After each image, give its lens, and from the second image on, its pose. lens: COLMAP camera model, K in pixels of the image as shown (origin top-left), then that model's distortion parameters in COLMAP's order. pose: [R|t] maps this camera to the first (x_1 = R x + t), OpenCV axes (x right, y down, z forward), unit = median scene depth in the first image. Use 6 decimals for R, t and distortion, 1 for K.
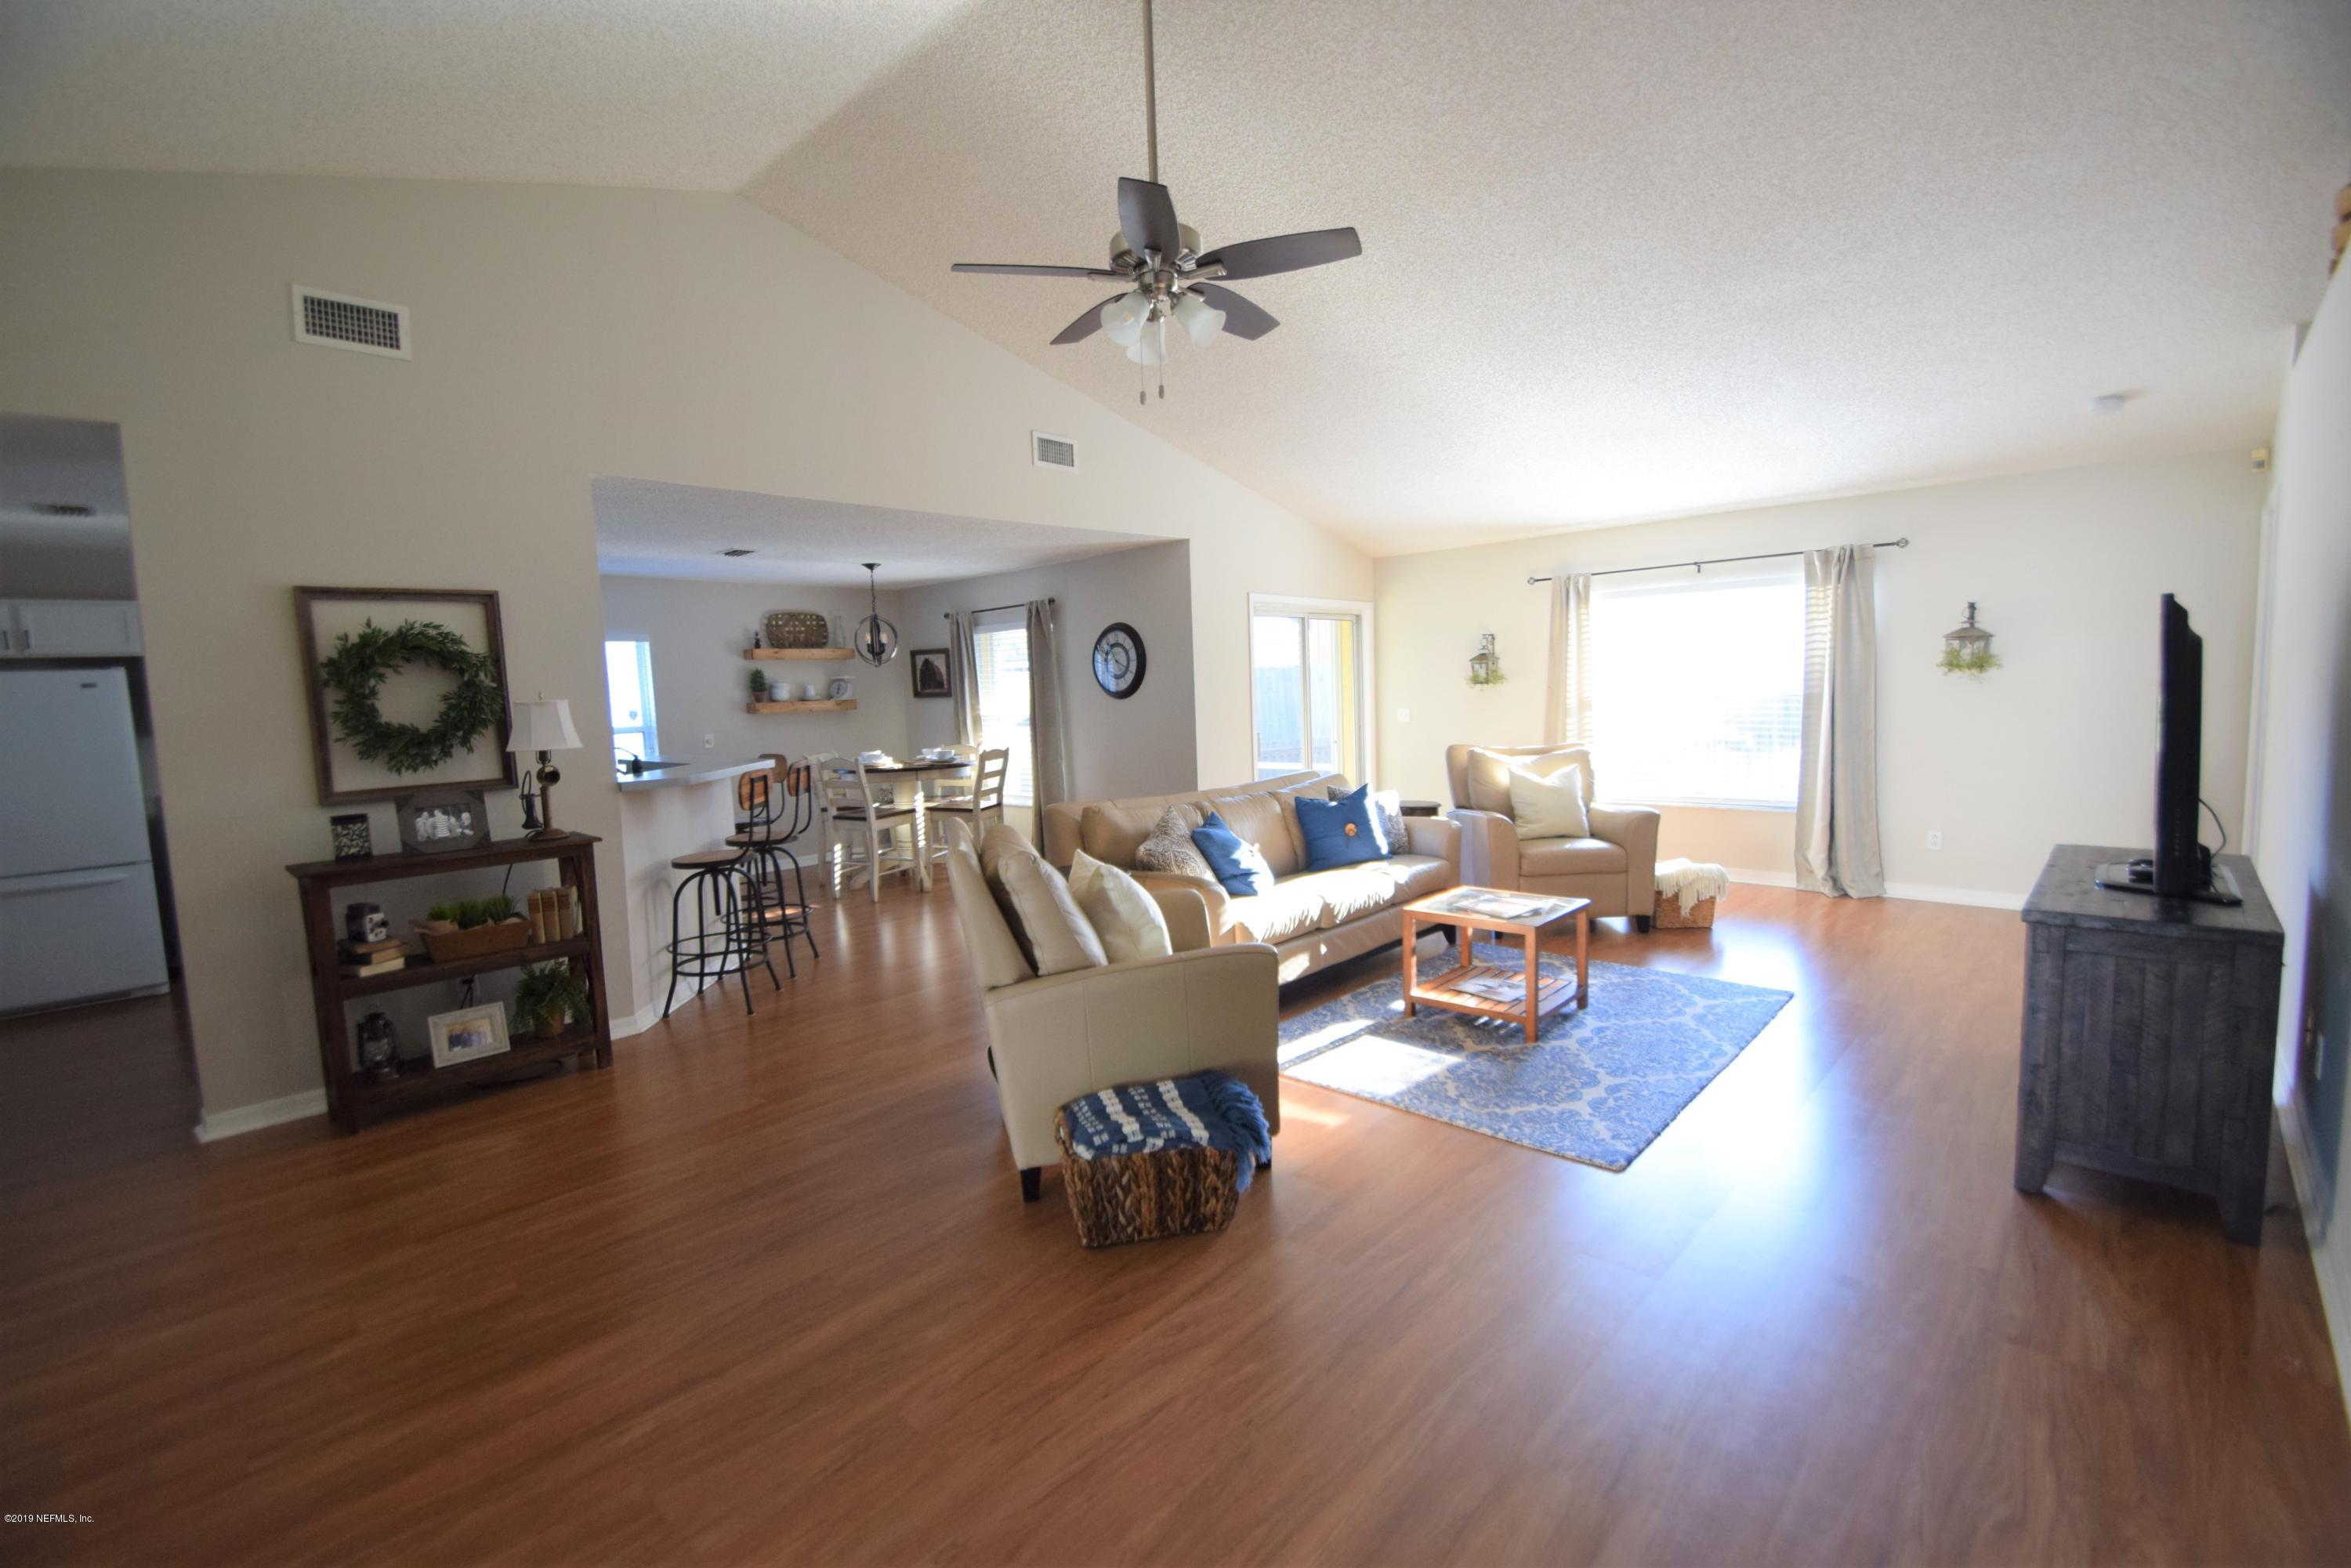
lens RADIAL K [[1022.1, 0, 1164.2], [0, 1022.1, 794.6], [0, 0, 1]] dist [-0.001134, -0.000395]
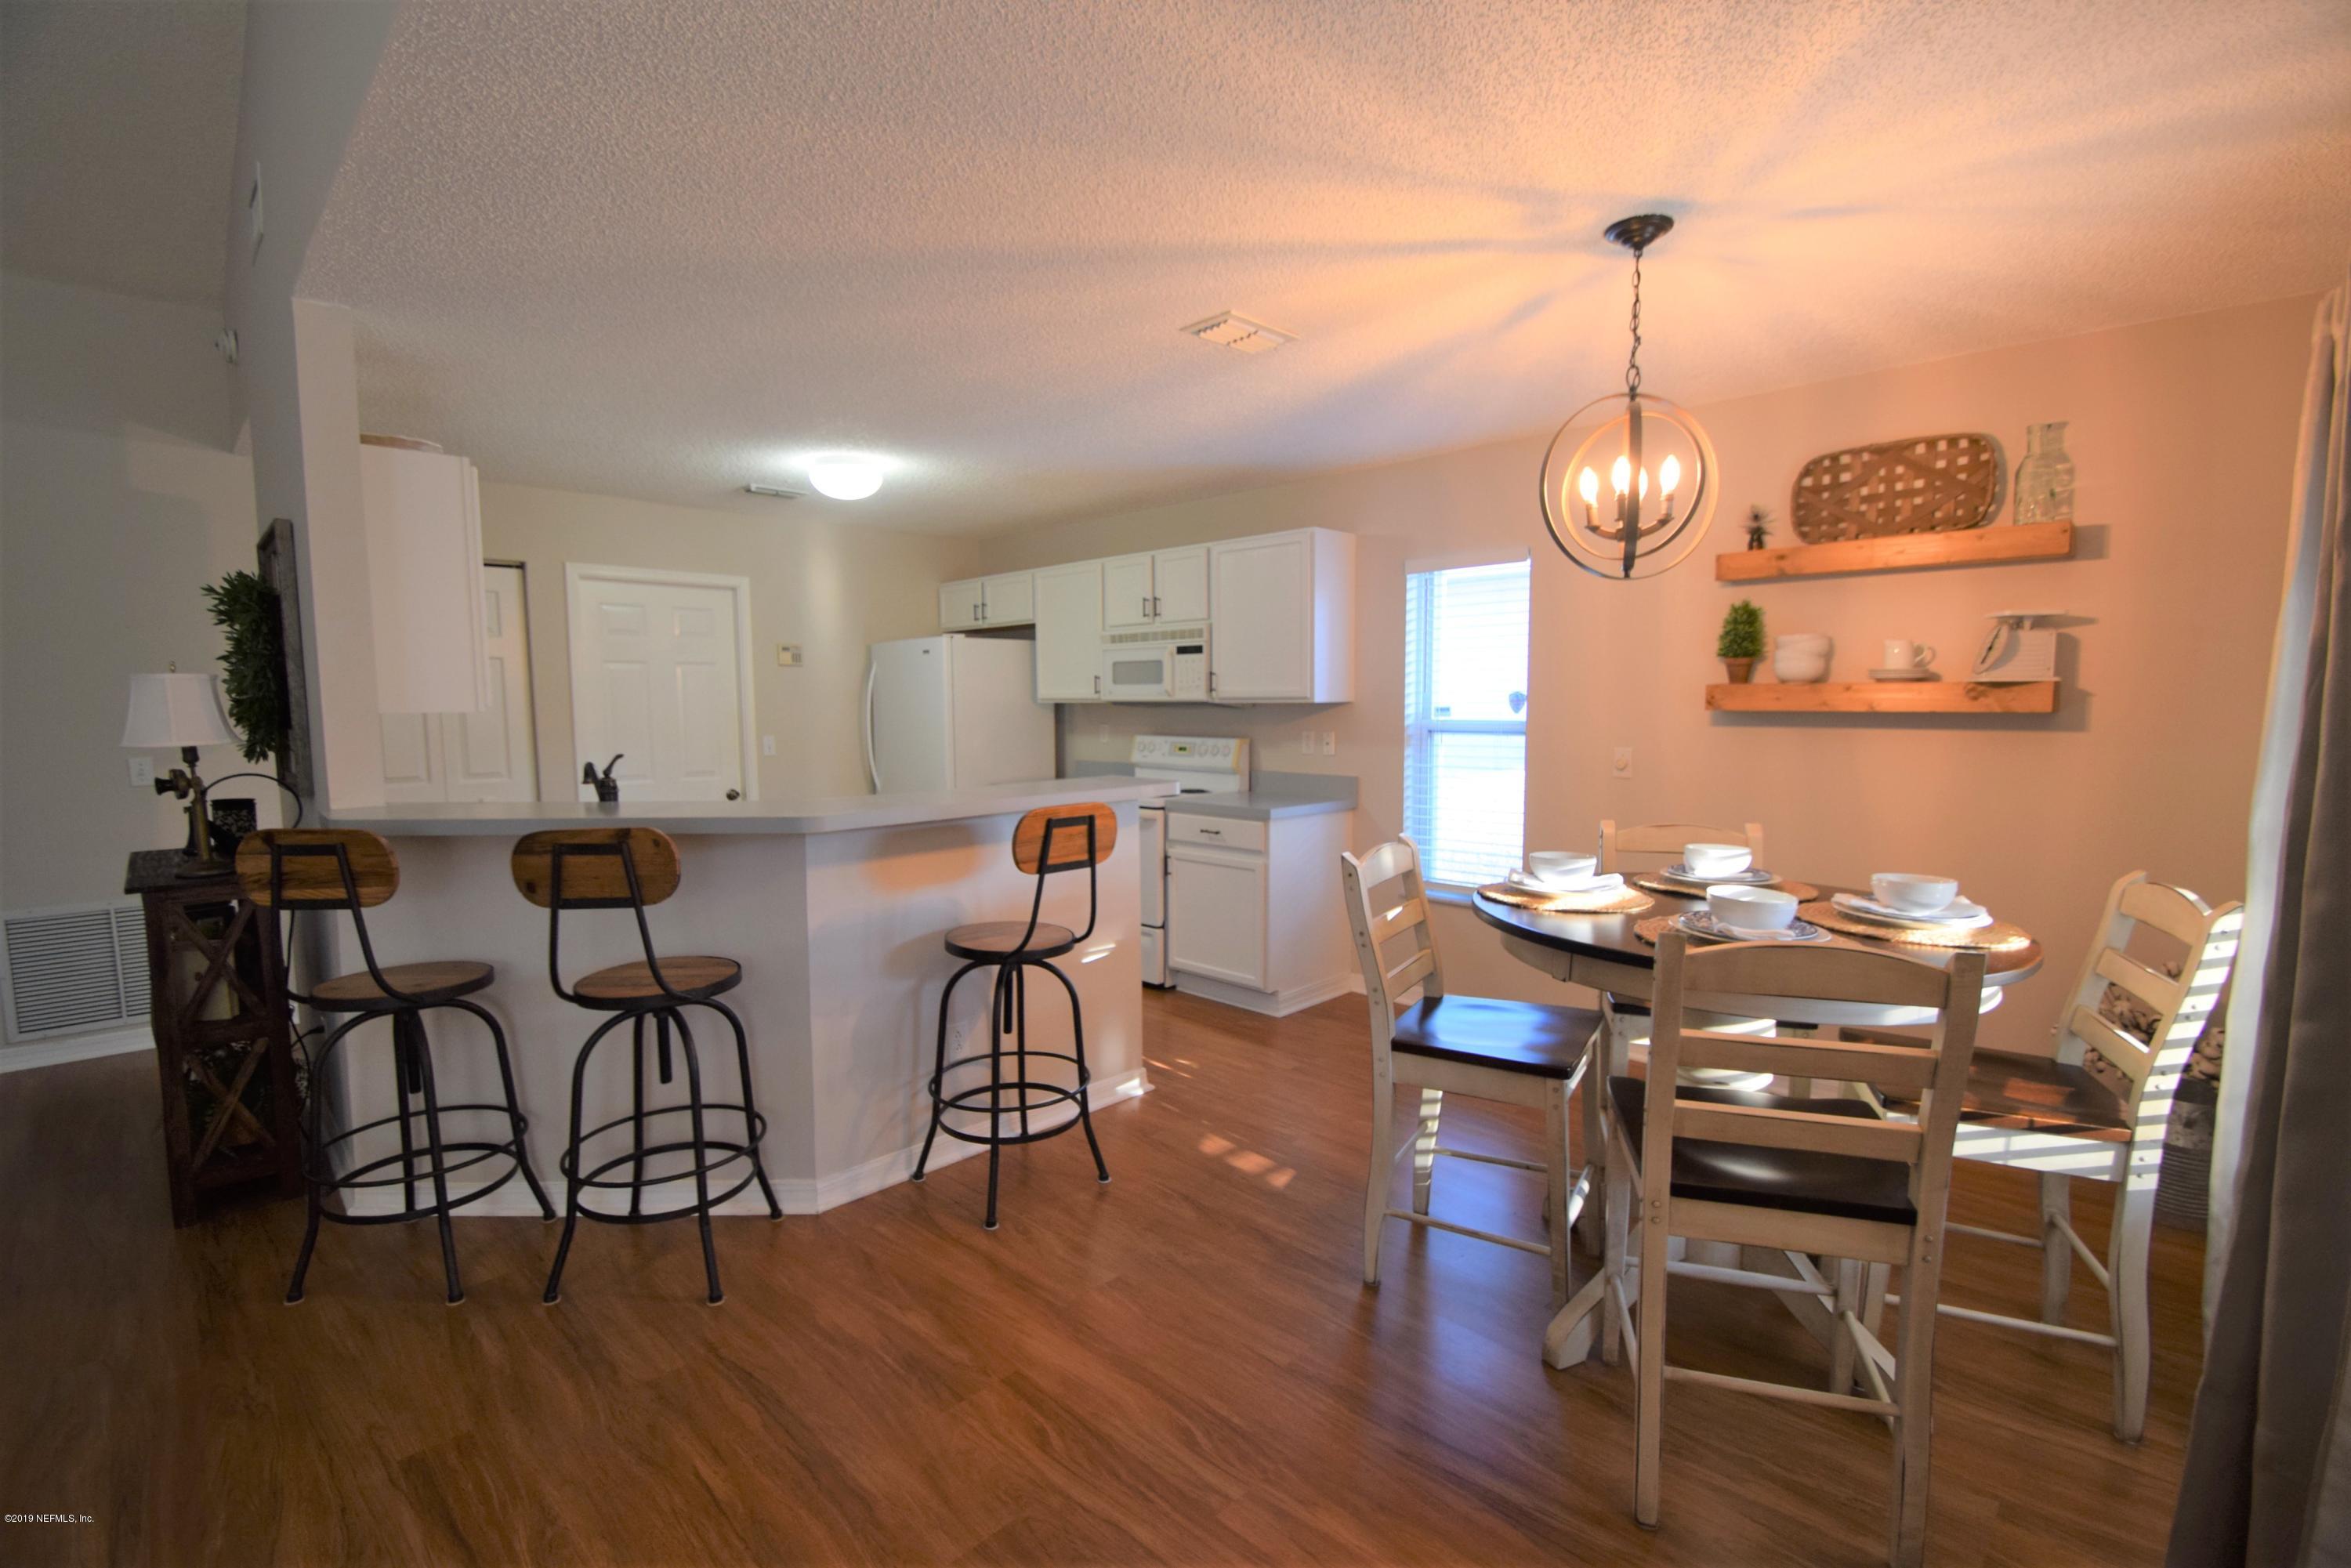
lens RADIAL K [[1022.1, 0, 1164.2], [0, 1022.1, 794.6], [0, 0, 1]] dist [-0.001134, -0.000395]
pose [[-0.014255, 0.129104, -0.991529, 0.026981], [-0.099857, 0.986488, 0.129883, -0.087479], [0.994900, 0.100863, -0.001171, 0.883072]]
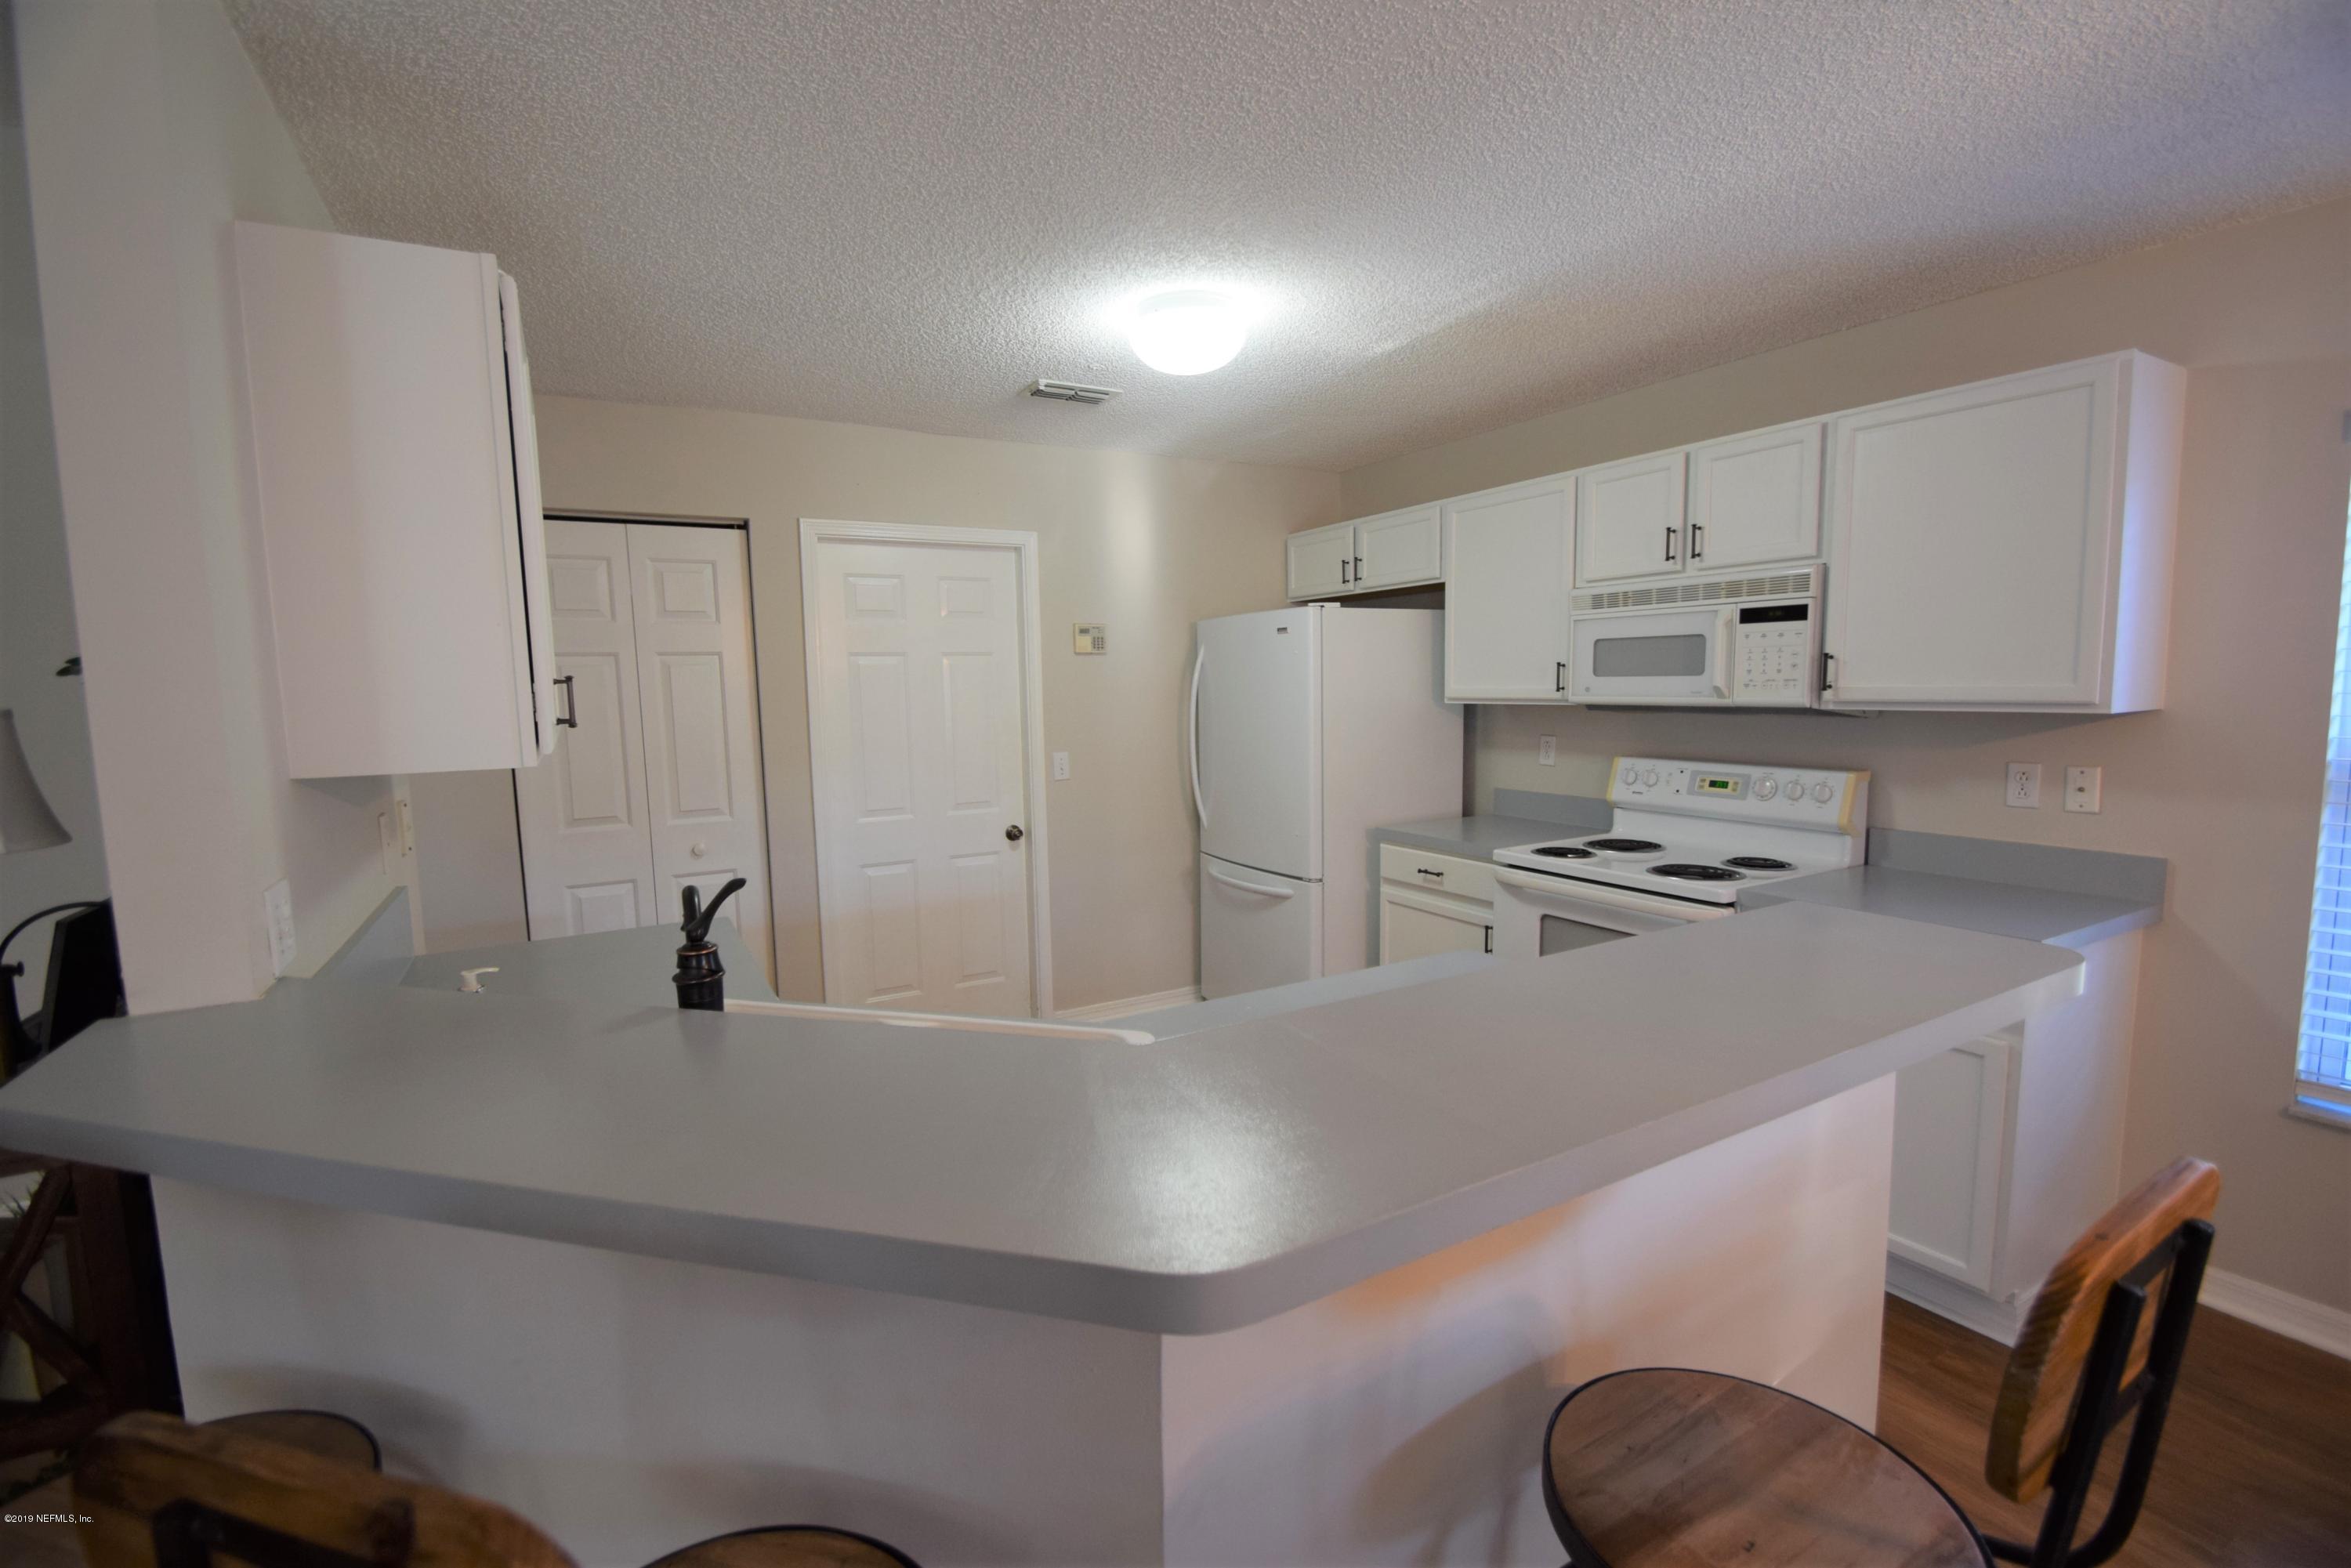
lens RADIAL K [[1022.1, 0, 1164.2], [0, 1022.1, 794.6], [0, 0, 1]] dist [-0.001134, -0.000395]
pose [[-0.278846, 0.147029, -0.949014, -0.225866], [-0.073699, 0.982020, 0.173798, -0.079623], [0.957504, 0.118404, -0.262997, 0.782536]]
